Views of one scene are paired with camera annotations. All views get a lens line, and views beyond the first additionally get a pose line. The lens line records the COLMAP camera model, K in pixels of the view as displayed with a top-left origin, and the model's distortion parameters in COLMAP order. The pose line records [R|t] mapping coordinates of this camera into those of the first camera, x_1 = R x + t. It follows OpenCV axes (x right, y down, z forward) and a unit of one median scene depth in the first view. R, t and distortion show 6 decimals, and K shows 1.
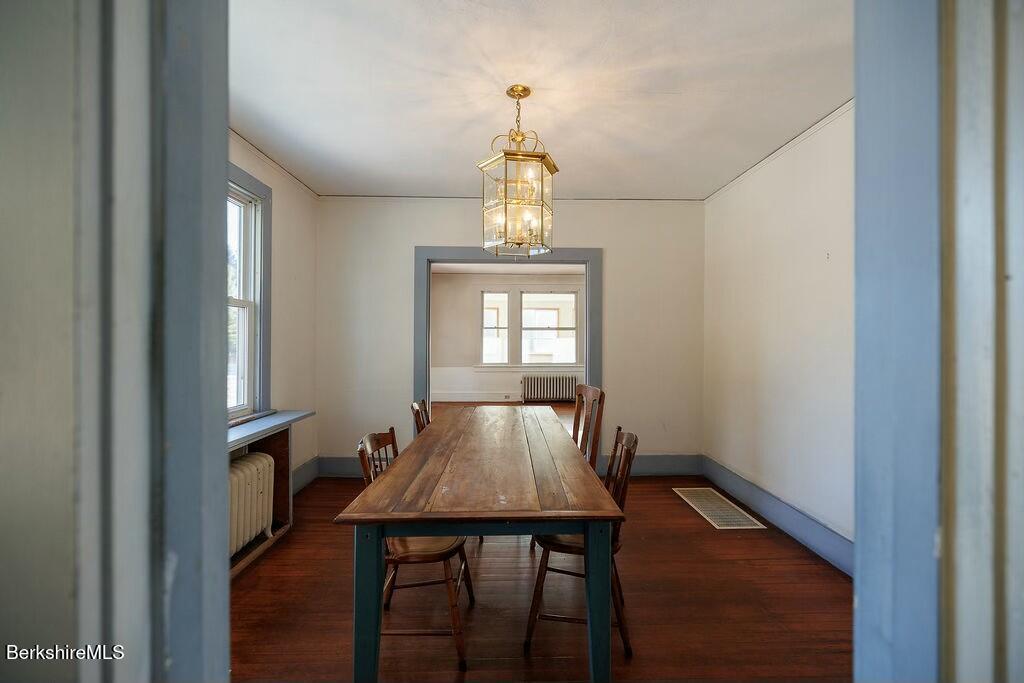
lens RADIAL K [[431.4, 0, 513.4], [0, 431.4, 339.4], [0, 0, 1]] dist [0.000222, 0.000275]
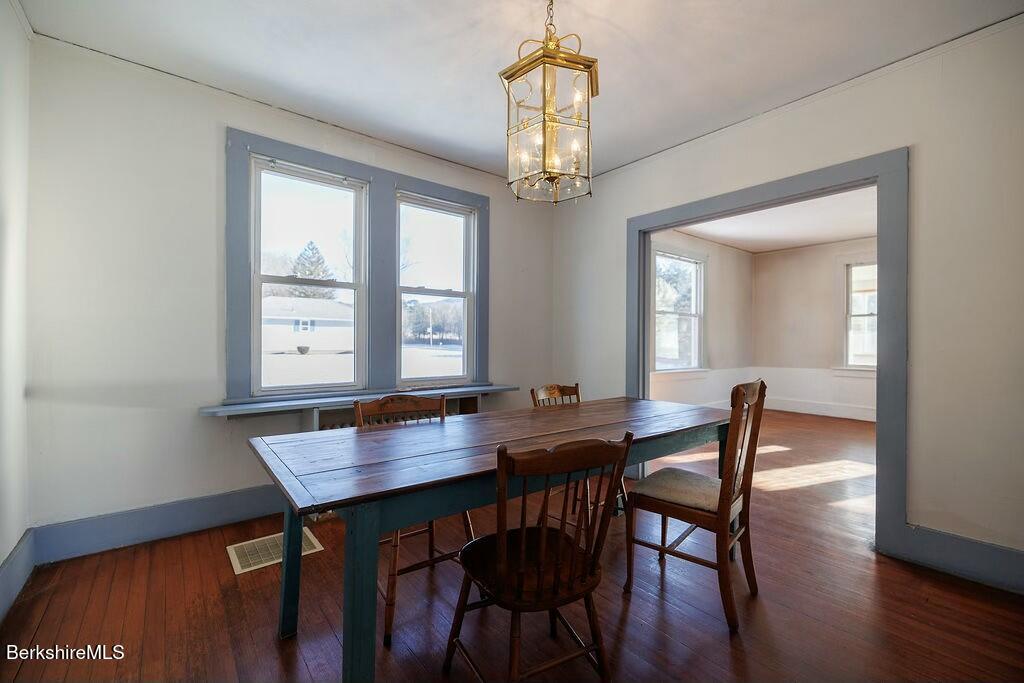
lens RADIAL K [[431.4, 0, 511.0], [0, 431.4, 344.3], [0, 0, 1]] dist [0.000222, 0.000275]
pose [[0.606598, 0.001661, -0.795007, 0.335612], [-0.002220, 0.999997, 0.000395, 0.045586], [0.795005, 0.001526, 0.606600, 0.251834]]
